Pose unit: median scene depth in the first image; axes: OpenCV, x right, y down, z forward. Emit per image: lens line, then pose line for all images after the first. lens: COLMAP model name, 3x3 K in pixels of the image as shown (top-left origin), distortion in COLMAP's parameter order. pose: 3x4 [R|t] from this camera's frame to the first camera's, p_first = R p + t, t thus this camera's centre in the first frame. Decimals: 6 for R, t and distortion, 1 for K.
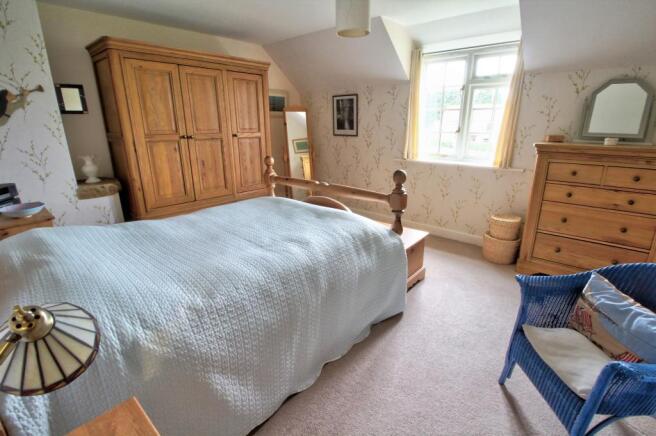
lens RADIAL K [[312.8, 0, 332.1], [0, 312.8, 217.0], [0, 0, 1]] dist [-0.029874, -0.002027]
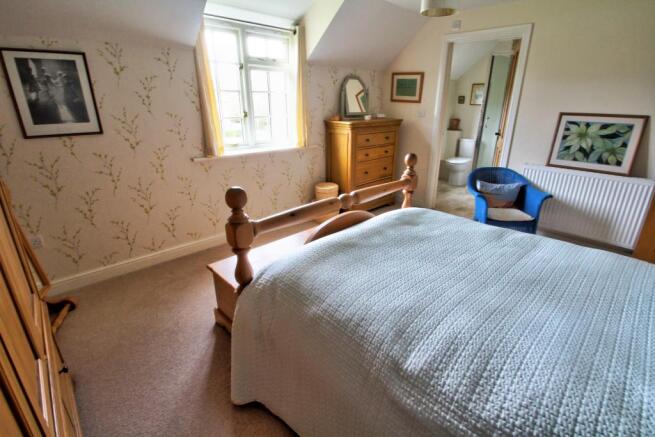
lens RADIAL K [[312.4, 0, 333.0], [0, 312.4, 222.5], [0, 0, 1]] dist [-0.029874, -0.002027]
pose [[0.073967, -0.349970, 0.933836, -0.568077], [0.282805, 0.905321, 0.316884, -0.223480], [-0.956321, 0.240655, 0.165937, 0.726404]]
